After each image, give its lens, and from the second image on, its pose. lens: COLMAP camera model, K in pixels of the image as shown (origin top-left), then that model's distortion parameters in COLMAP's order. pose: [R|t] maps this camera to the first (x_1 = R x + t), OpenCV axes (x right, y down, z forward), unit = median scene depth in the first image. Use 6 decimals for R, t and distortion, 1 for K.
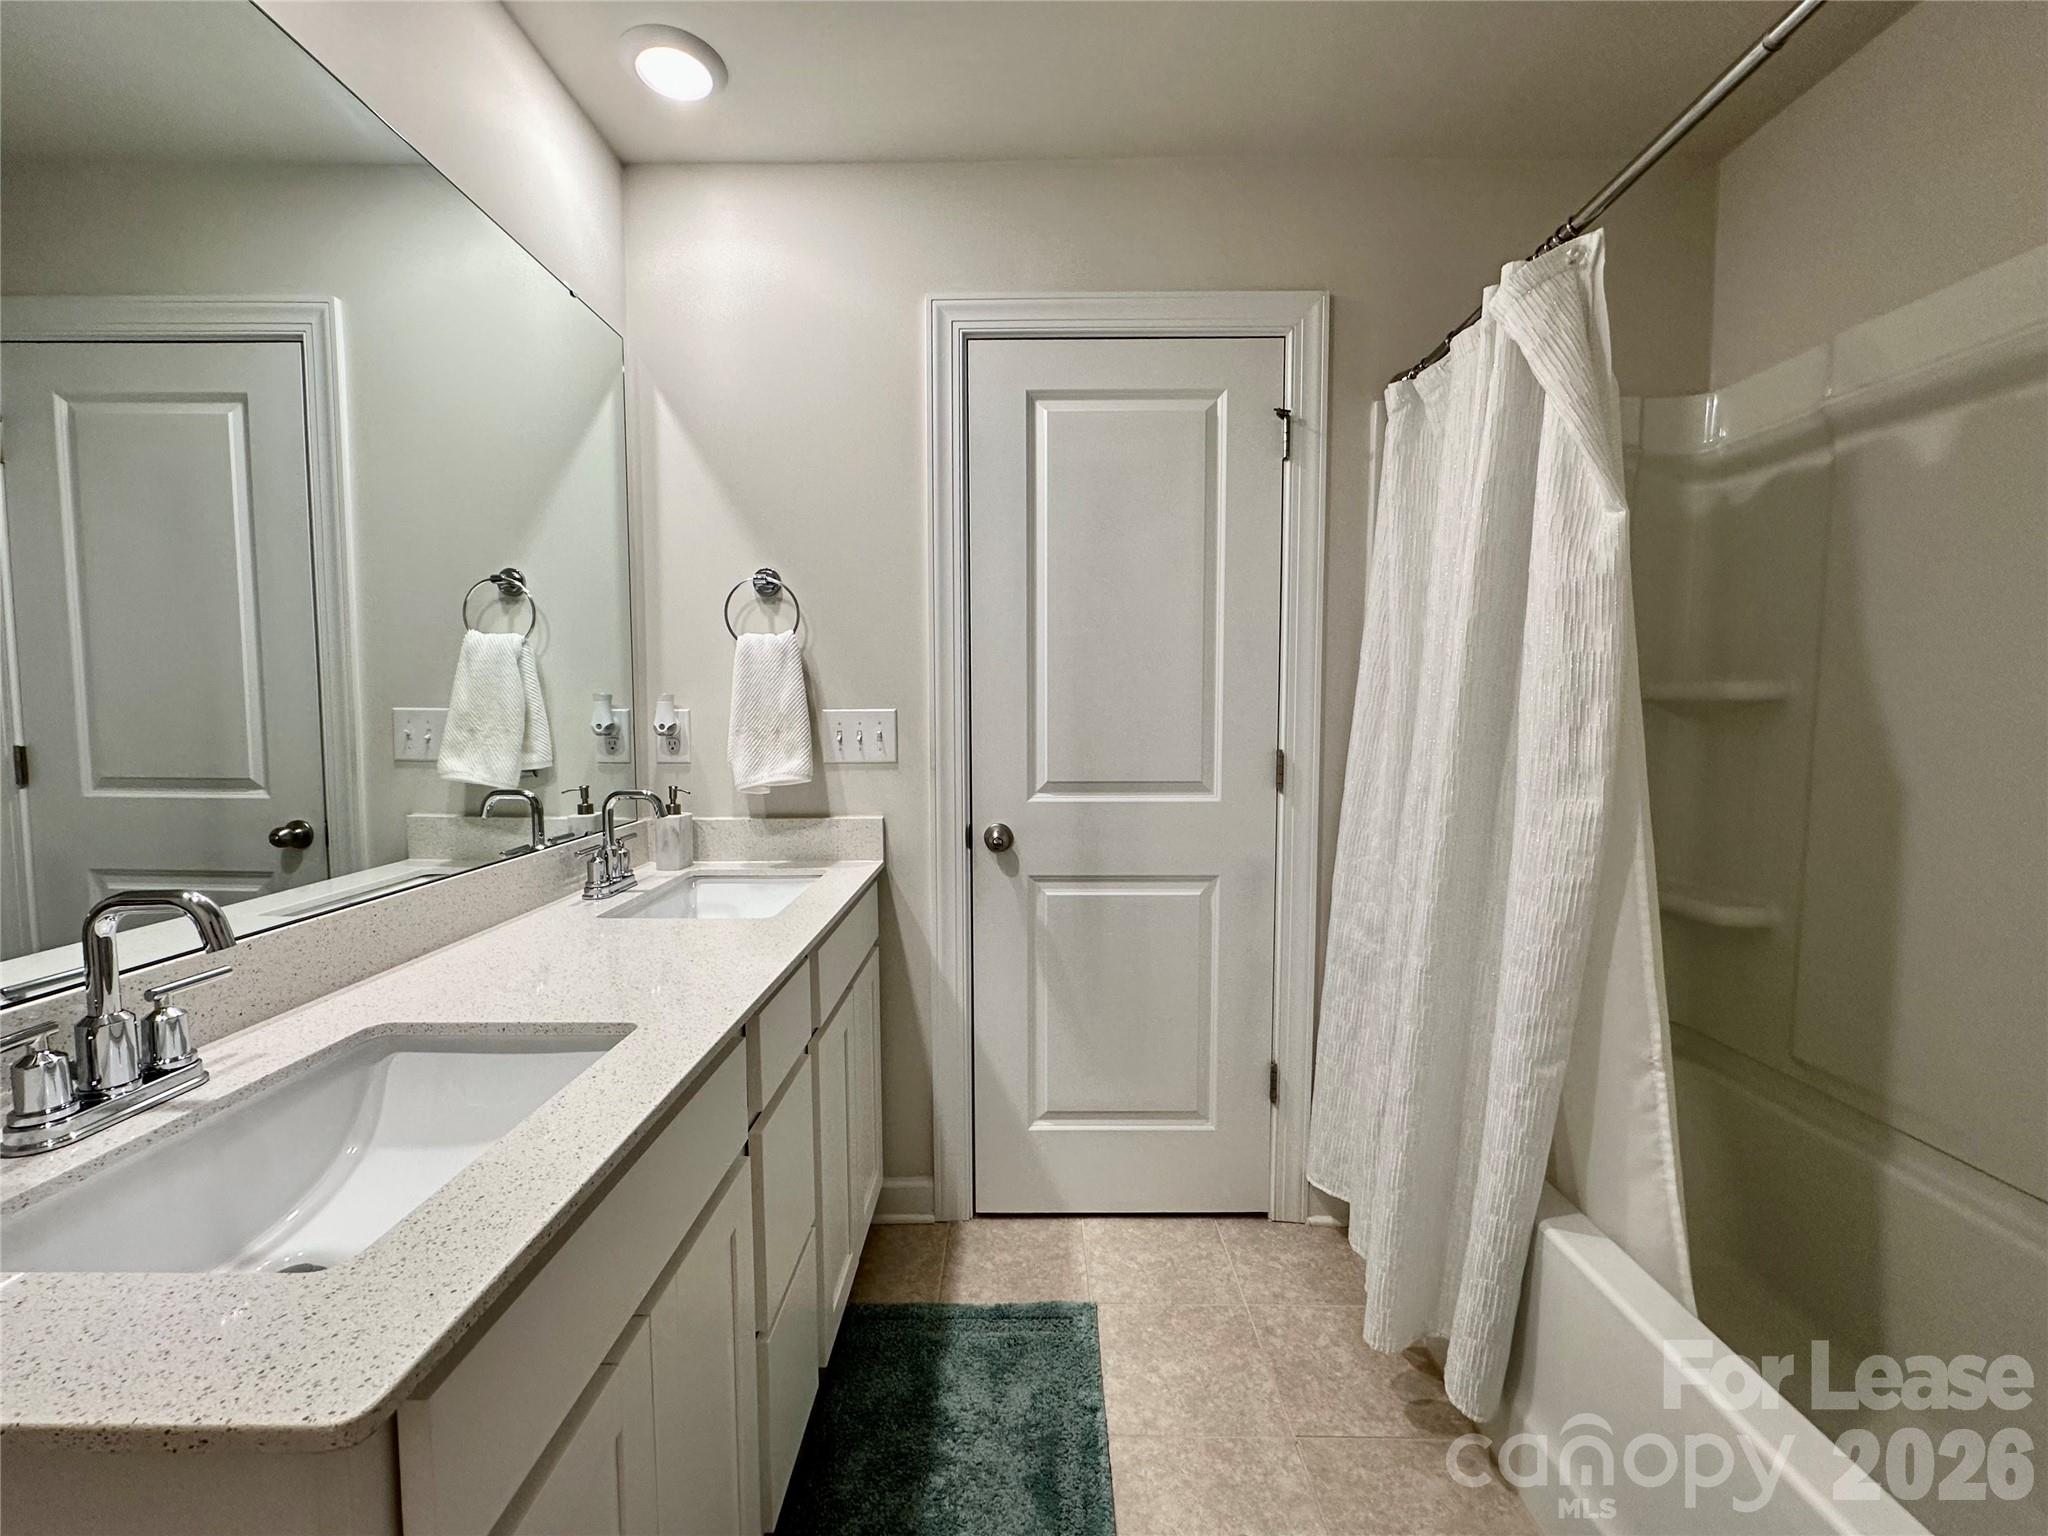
lens RADIAL K [[835.5, 0, 1024.0], [0, 835.5, 768.0], [0, 0, 1]] dist [-0.005377, -0.000113]
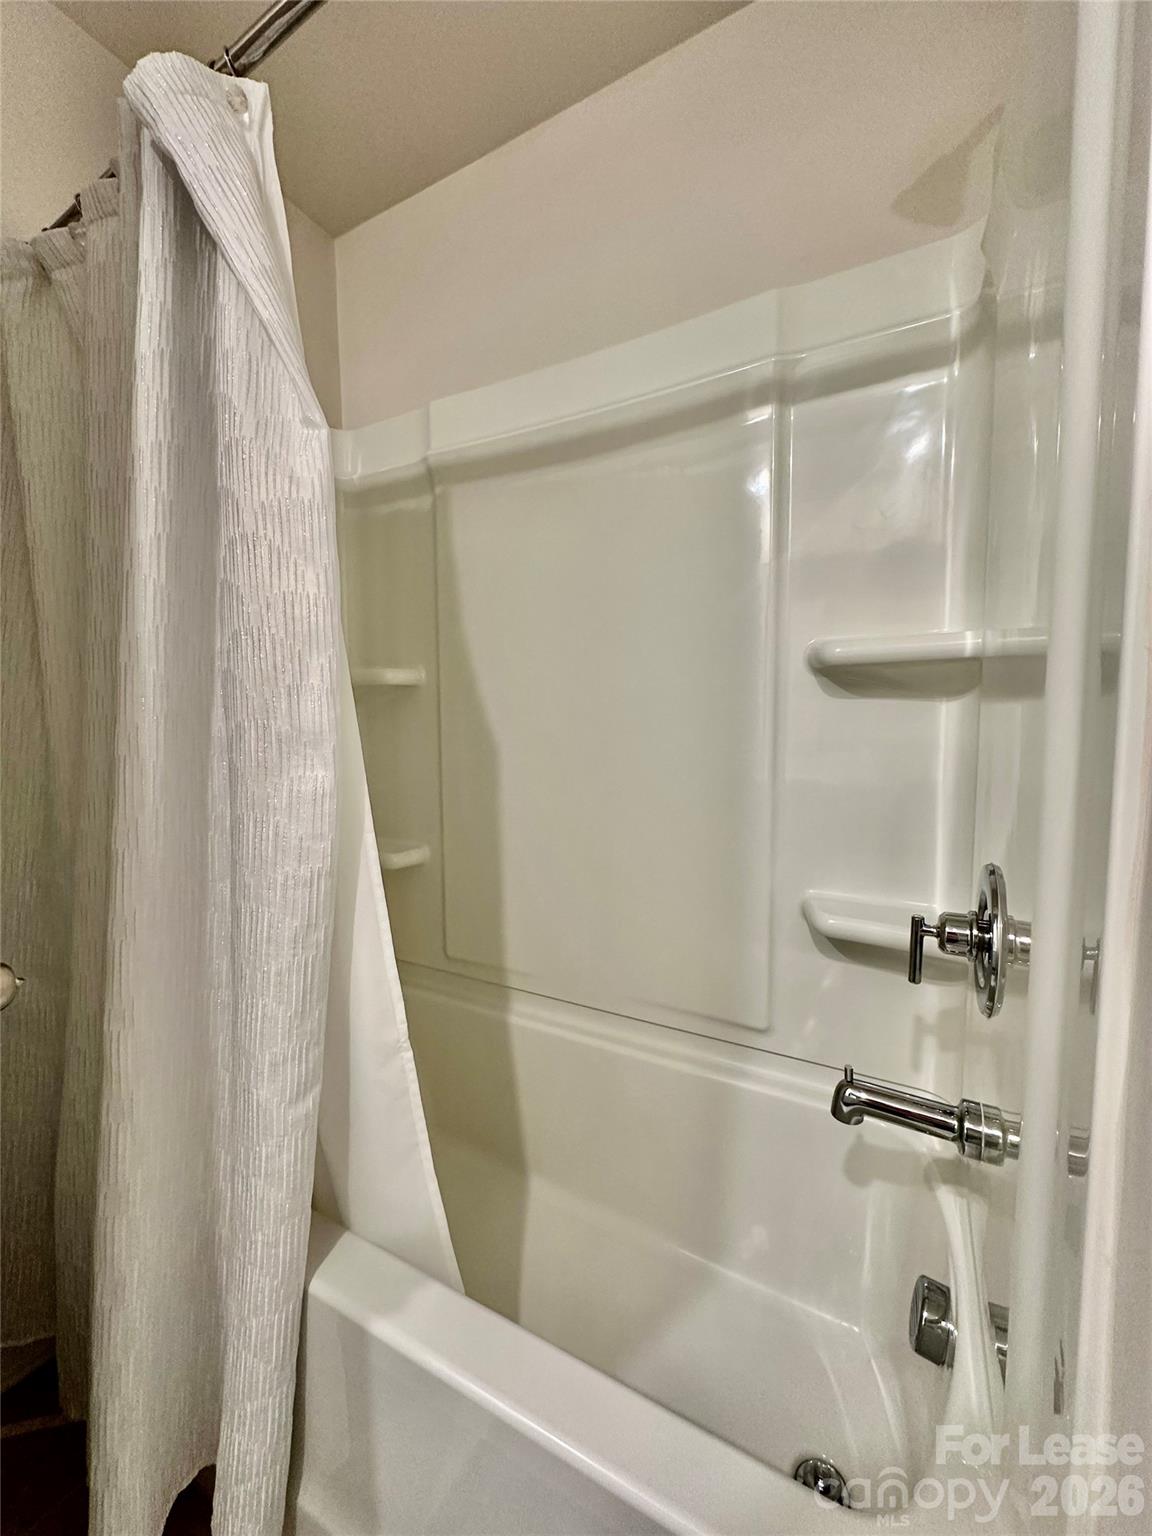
lens RADIAL K [[626.6, 0, 597.0], [0, 626.6, 770.6], [0, 0, 1]] dist [-0.005377, -0.000113]
pose [[0.451269, -0.079822, 0.888811, 0.235274], [0.067299, 0.996199, 0.055297, 0.020147], [-0.889847, 0.034863, 0.454926, 0.443832]]
